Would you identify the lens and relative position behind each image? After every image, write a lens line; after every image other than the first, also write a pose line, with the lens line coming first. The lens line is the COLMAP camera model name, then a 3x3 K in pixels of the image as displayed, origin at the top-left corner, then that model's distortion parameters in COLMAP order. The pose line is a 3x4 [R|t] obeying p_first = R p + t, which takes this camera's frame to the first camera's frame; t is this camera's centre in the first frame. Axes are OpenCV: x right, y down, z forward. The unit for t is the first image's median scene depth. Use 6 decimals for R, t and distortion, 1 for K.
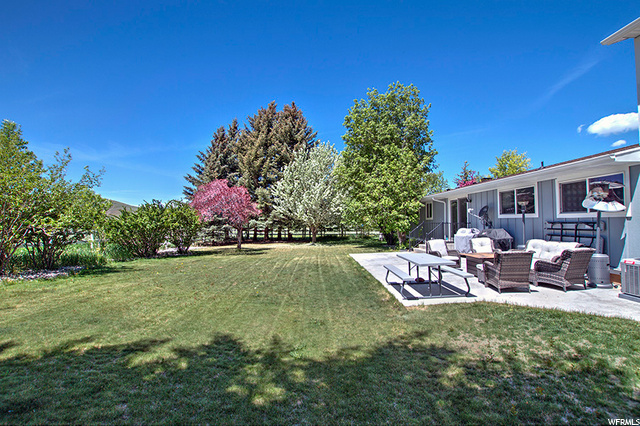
lens RADIAL K [[294.5, 0, 320.0], [0, 294.5, 213.0], [0, 0, 1]] dist [-0.047386, 0.009946]
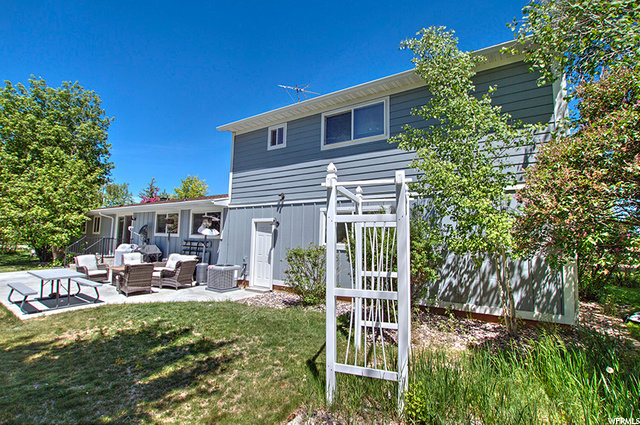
lens RADIAL K [[294.5, 0, 320.0], [0, 294.5, 212.5], [0, 0, 1]] dist [-0.047386, 0.009946]
pose [[0.568513, 0.091082, 0.817617, 0.018343], [-0.051205, 0.995843, -0.075332, -0.021815], [-0.821079, 0.000962, 0.570813, -0.225817]]
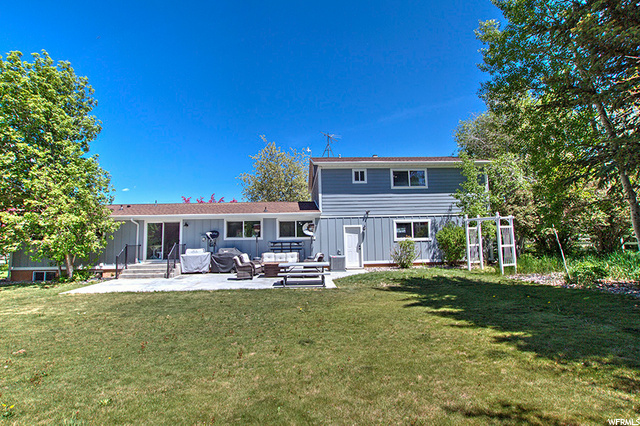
lens RADIAL K [[294.5, 0, 320.0], [0, 294.5, 213.0], [0, 0, 1]] dist [-0.047386, 0.009946]
pose [[-0.022345, 0.092636, 0.995449, -0.733168], [-0.012572, 0.995593, -0.092932, 0.011993], [-0.999671, -0.014592, -0.021082, 0.543591]]
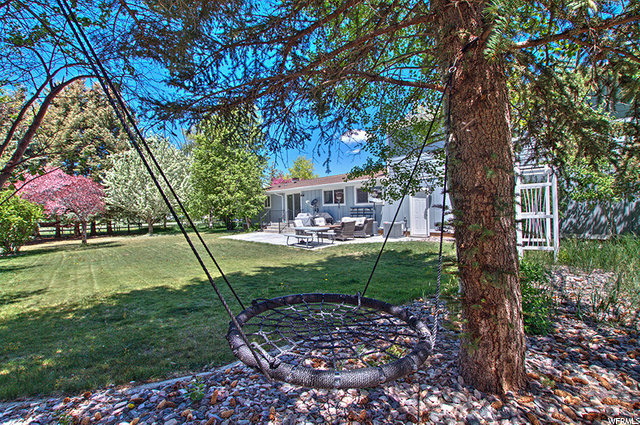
lens RADIAL K [[293.3, 0, 320.0], [0, 293.3, 212.5], [0, 0, 1]] dist [-0.039206, -0.000452]
pose [[0.764916, -0.028401, 0.643503, -0.463833], [0.007377, 0.999348, 0.035337, -0.006126], [-0.644087, -0.022283, 0.764627, -0.275277]]
